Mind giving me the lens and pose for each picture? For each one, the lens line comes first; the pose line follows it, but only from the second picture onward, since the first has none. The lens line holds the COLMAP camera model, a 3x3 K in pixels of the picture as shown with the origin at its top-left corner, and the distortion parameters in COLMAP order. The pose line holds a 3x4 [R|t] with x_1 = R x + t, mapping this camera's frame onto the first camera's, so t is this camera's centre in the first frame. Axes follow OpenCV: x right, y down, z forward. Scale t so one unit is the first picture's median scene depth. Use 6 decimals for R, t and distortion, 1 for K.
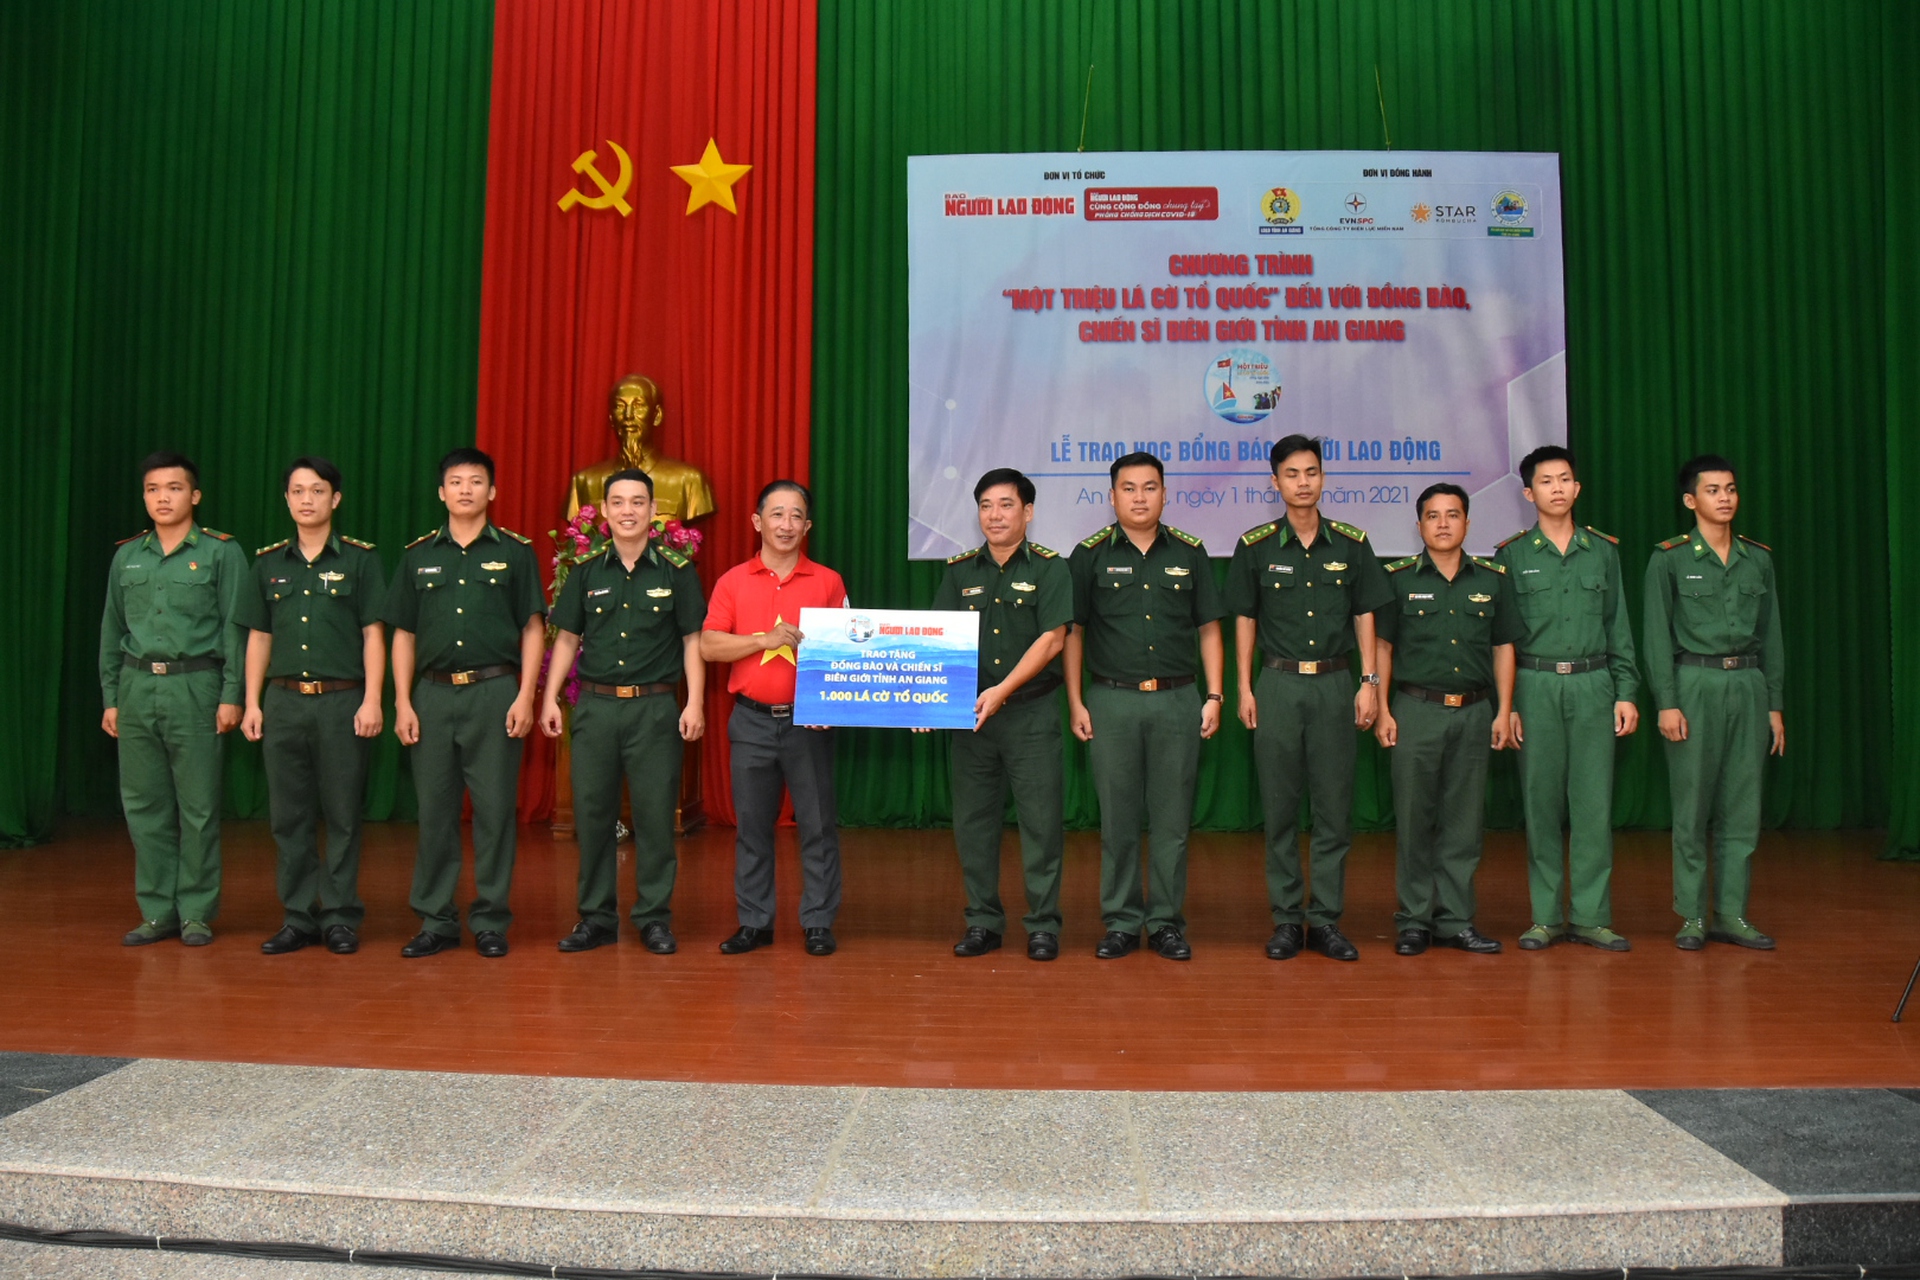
lens RADIAL K [[1541.7, 0, 929.5], [0, 1541.7, 633.5], [0, 0, 1]] dist [-0.166982, 0.116022]
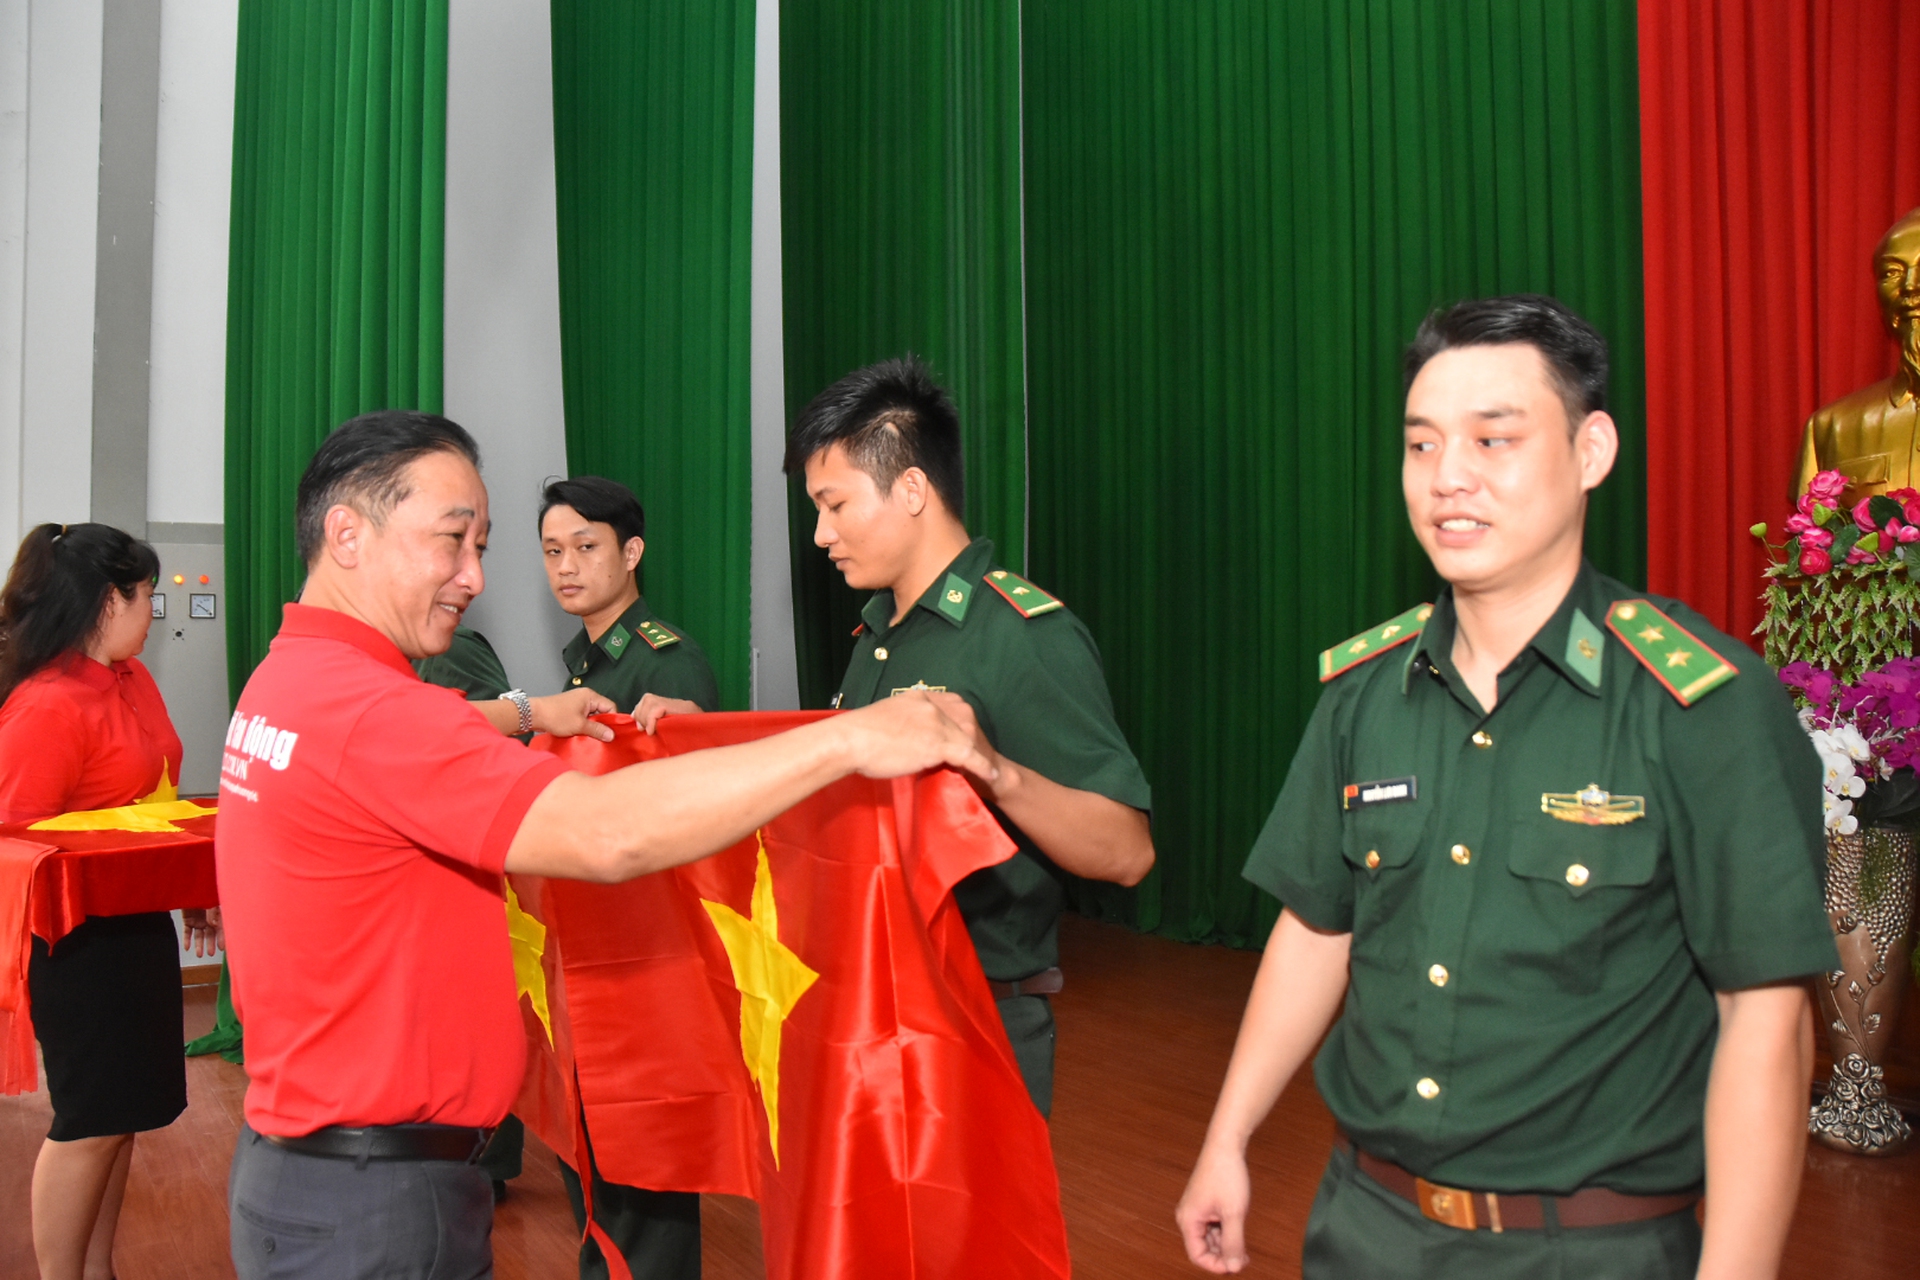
lens RADIAL K [[1482.9, 0, 937.3], [0, 1482.9, 639.9], [0, 0, 1]] dist [-0.164565, 0.113880]
pose [[0.627683, -0.015386, -0.778317, -0.039048], [0.021389, 0.999768, -0.002514, -0.030135], [0.778176, -0.015069, 0.627866, 0.444101]]
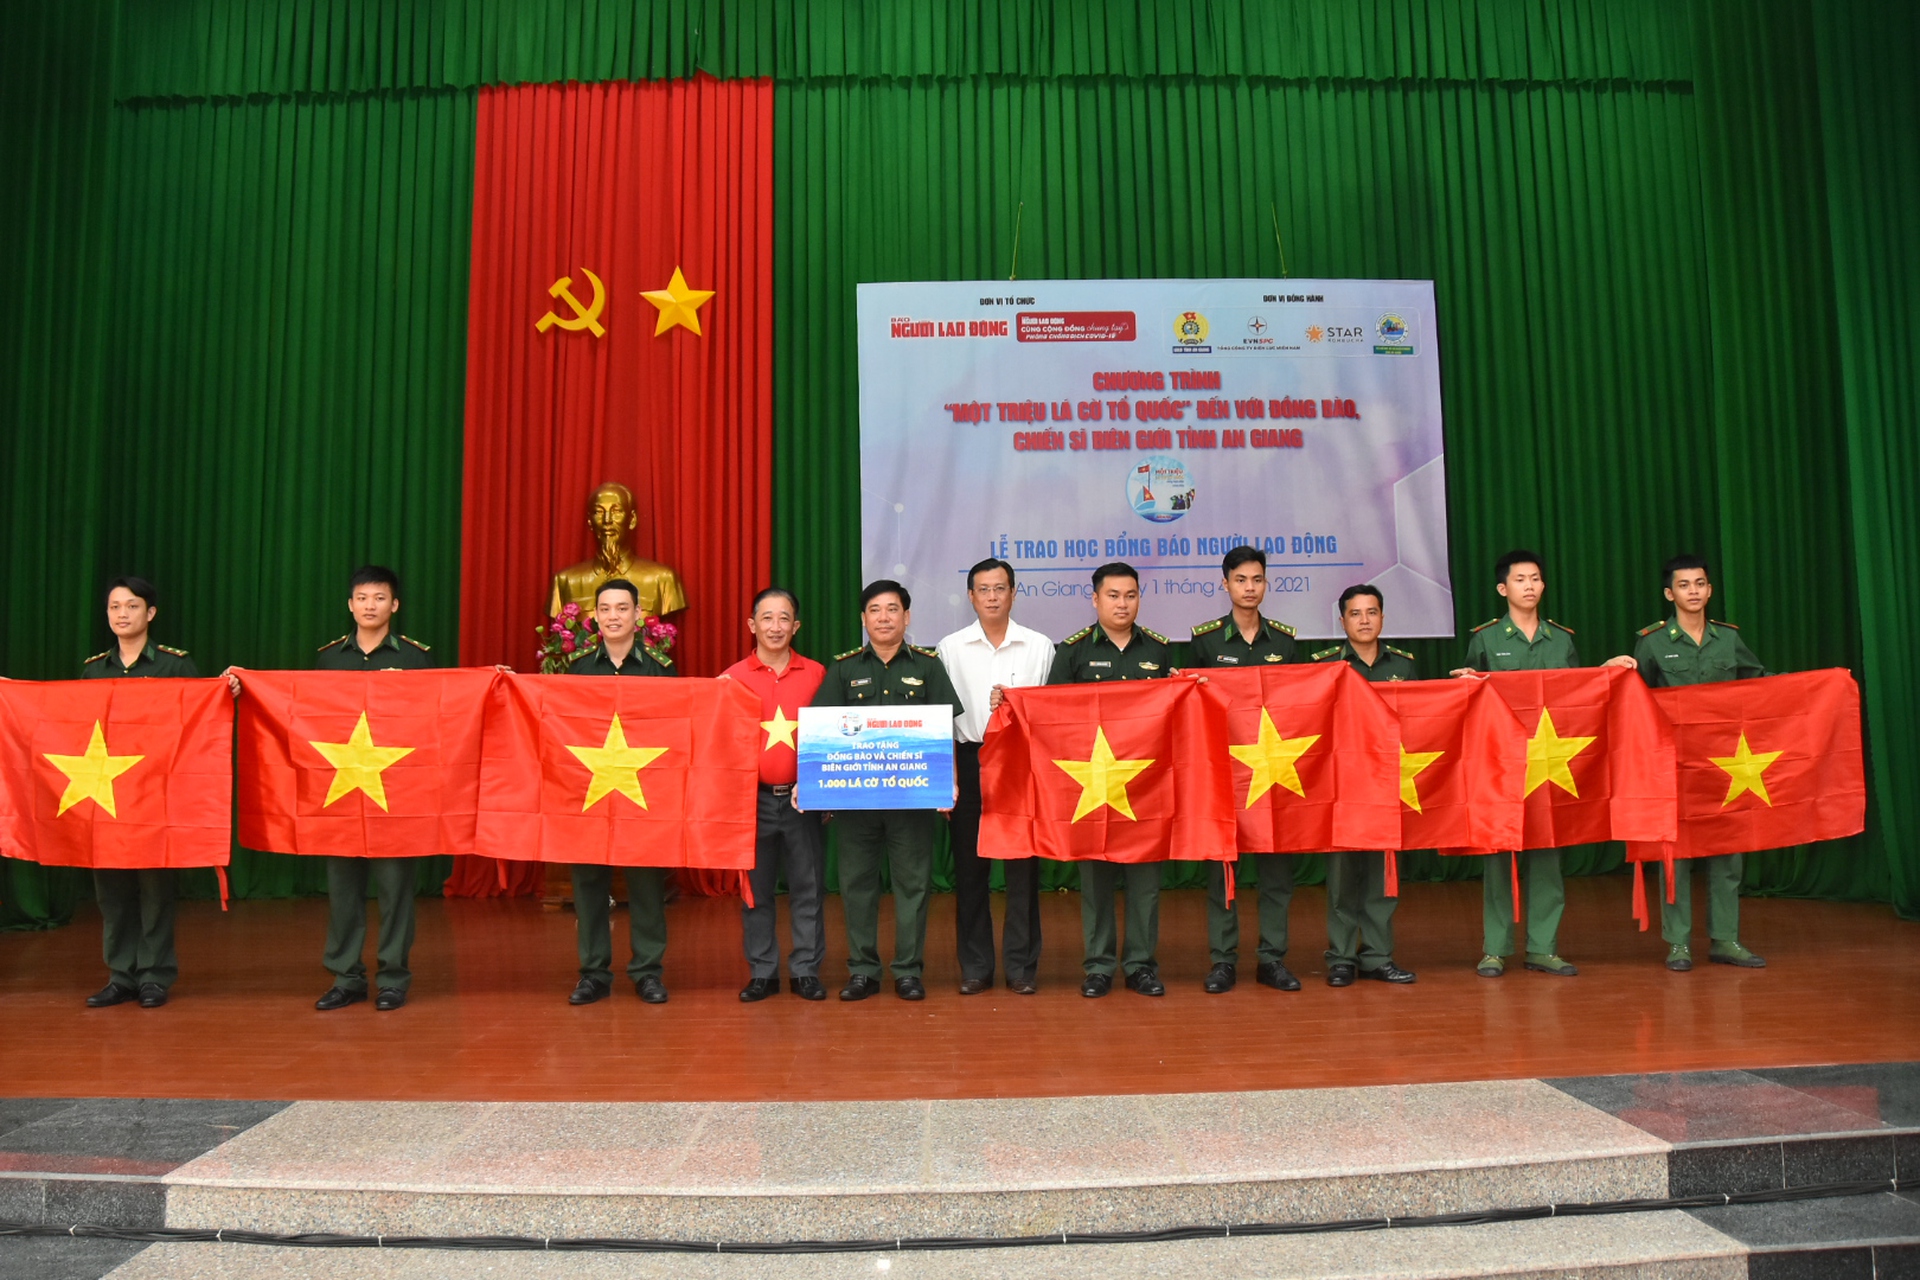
lens RADIAL K [[1482.9, 0, 937.3], [0, 1482.9, 639.9], [0, 0, 1]] dist [-0.164565, 0.113880]
pose [[0.997150, -0.013272, 0.074274, -0.039800], [0.016741, 0.998788, -0.046276, -0.004494], [-0.073570, 0.047388, 0.996164, -0.060066]]
